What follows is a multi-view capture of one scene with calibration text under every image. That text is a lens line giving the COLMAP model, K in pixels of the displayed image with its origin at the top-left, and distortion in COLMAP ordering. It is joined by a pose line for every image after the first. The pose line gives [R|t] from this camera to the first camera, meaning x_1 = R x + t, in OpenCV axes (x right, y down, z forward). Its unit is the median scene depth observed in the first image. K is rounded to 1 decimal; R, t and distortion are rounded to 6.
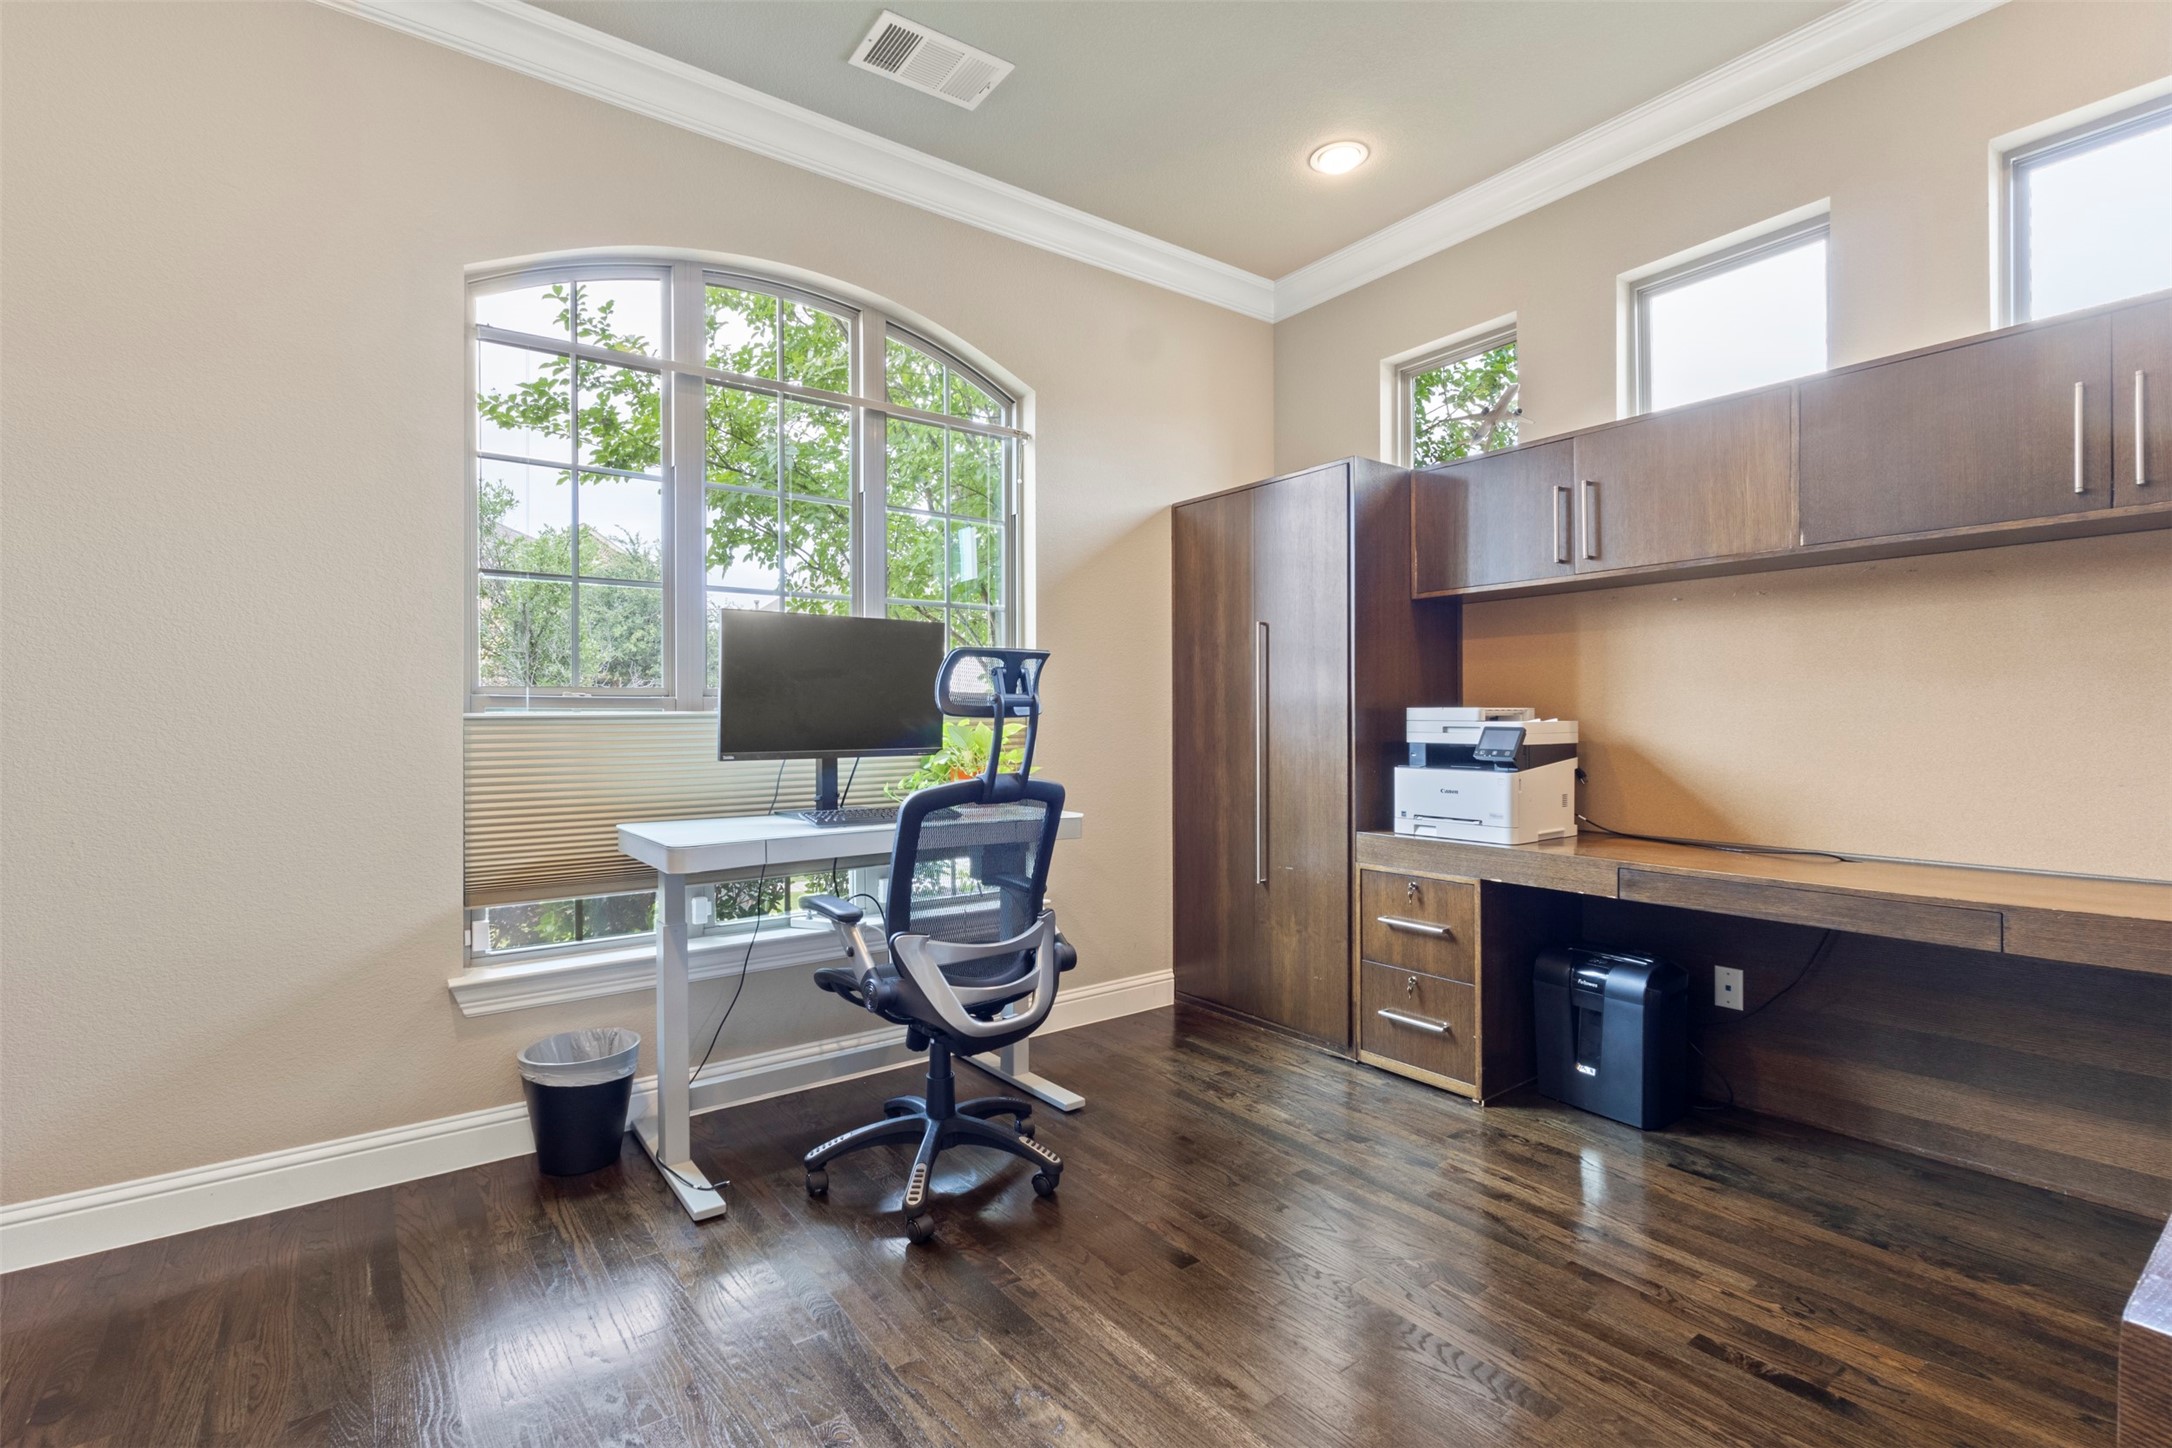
lens RADIAL K [[998.5, 0, 1083.0], [0, 998.5, 732.6], [0, 0, 1]] dist [0.004420, -0.000188]
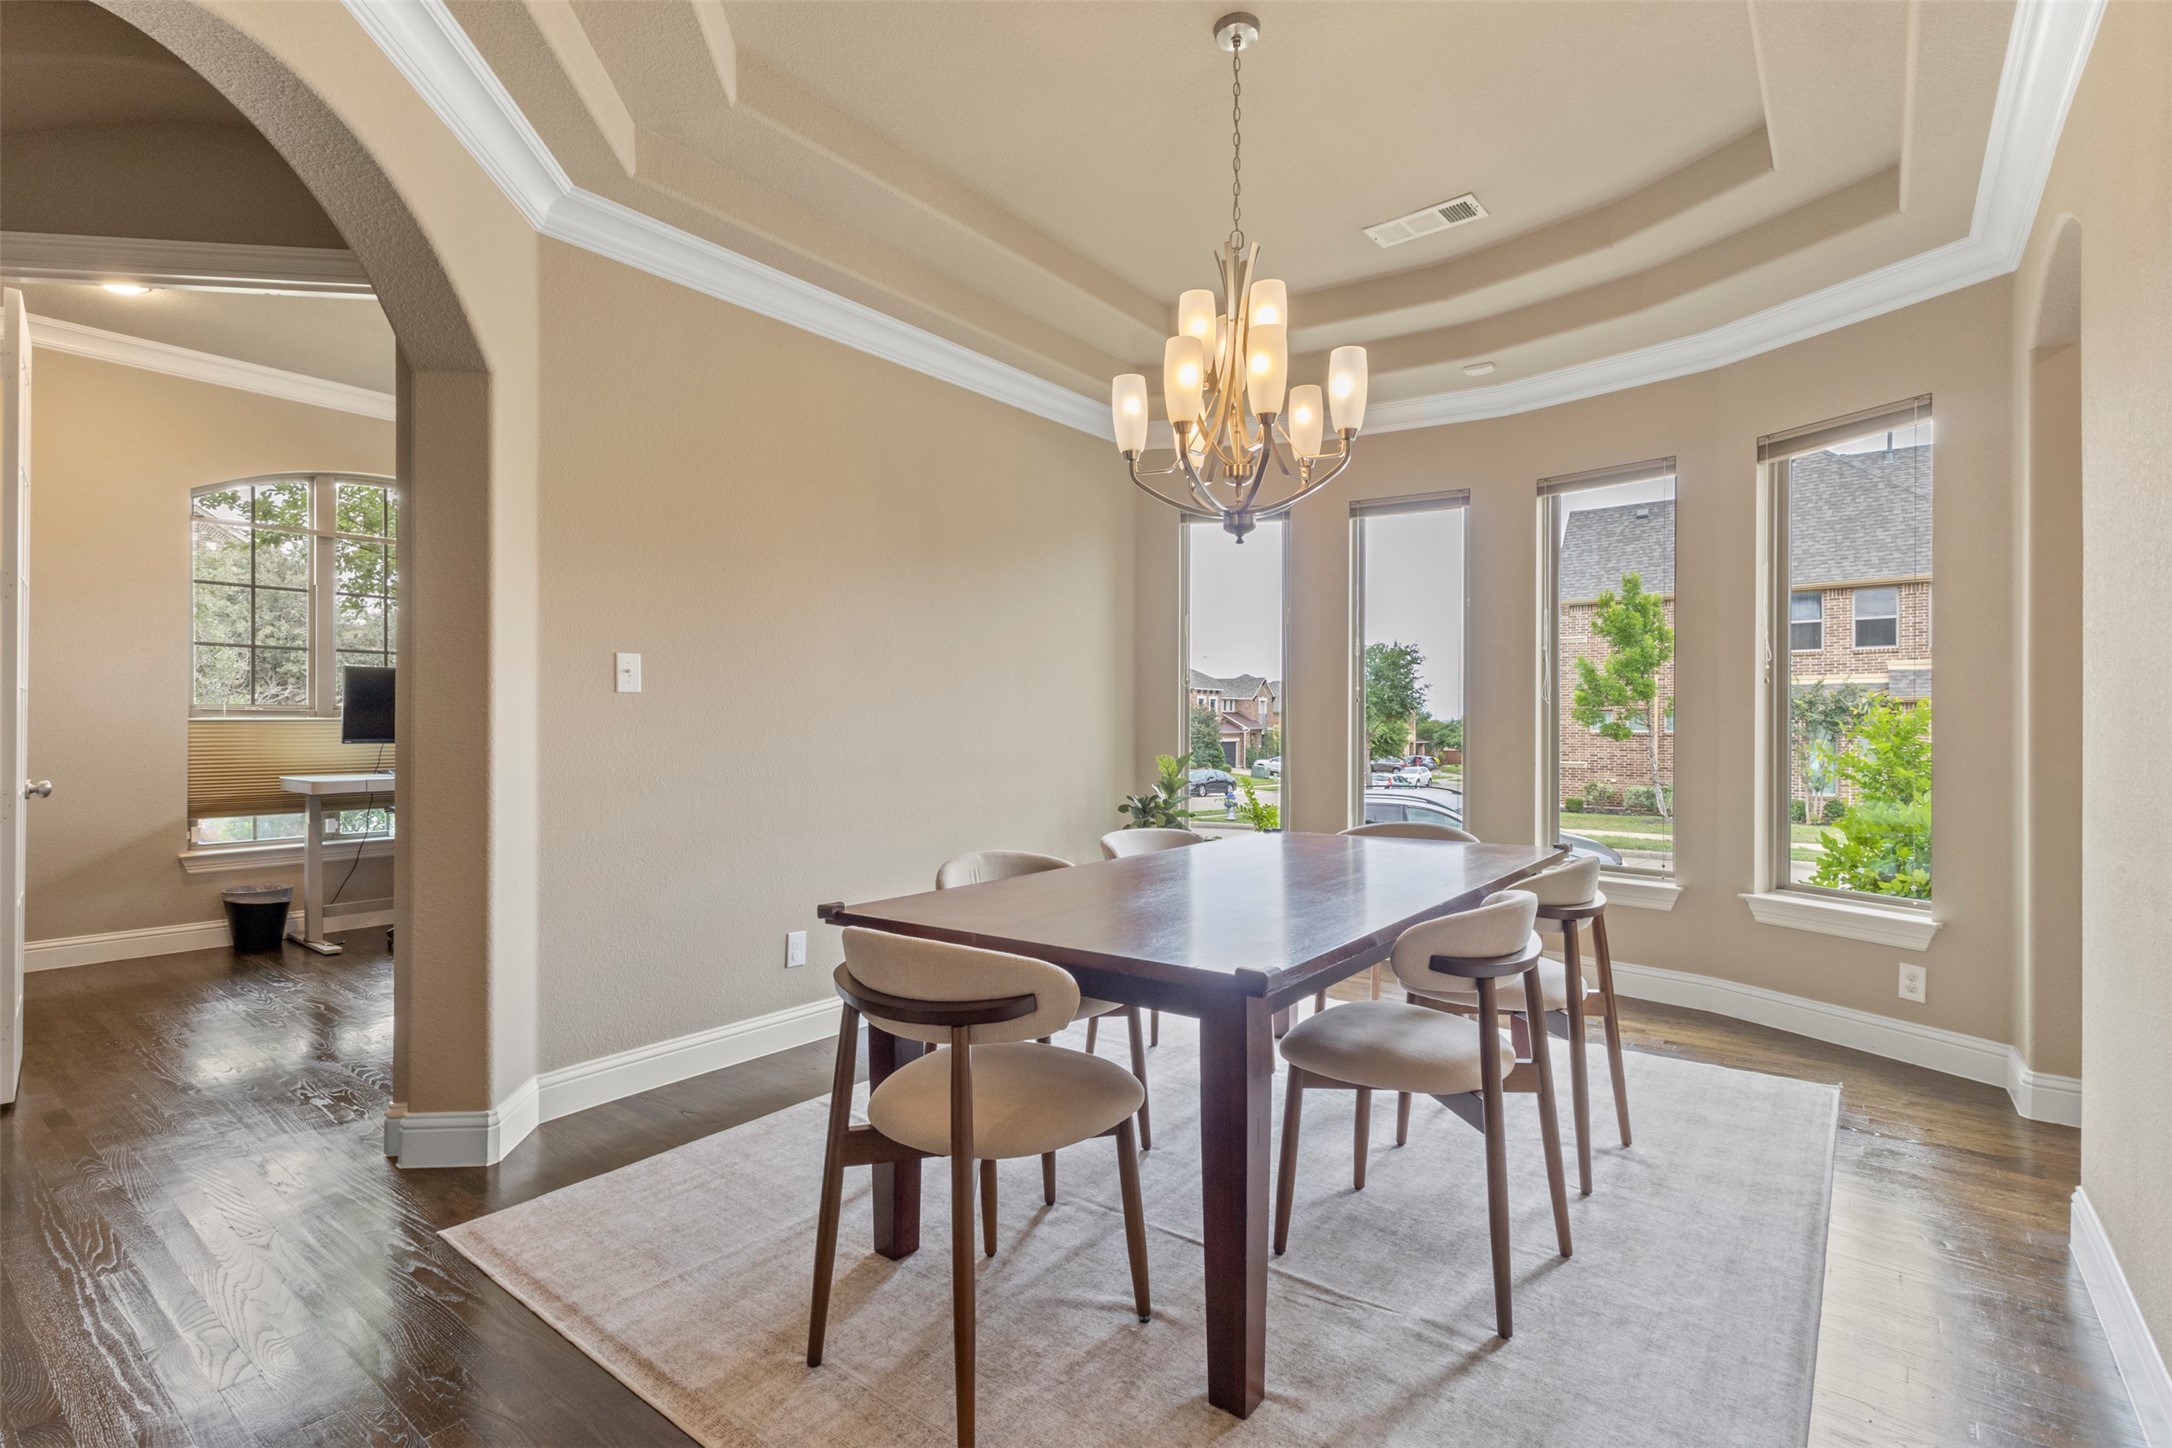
lens RADIAL K [[998.5, 0, 1091.3], [0, 998.5, 717.3], [0, 0, 1]] dist [0.004420, -0.000188]
pose [[0.963911, 0.009078, 0.266071, 0.524402], [-0.009748, 0.999952, 0.001198, -0.039117], [-0.266047, -0.003749, 0.963953, -1.270858]]
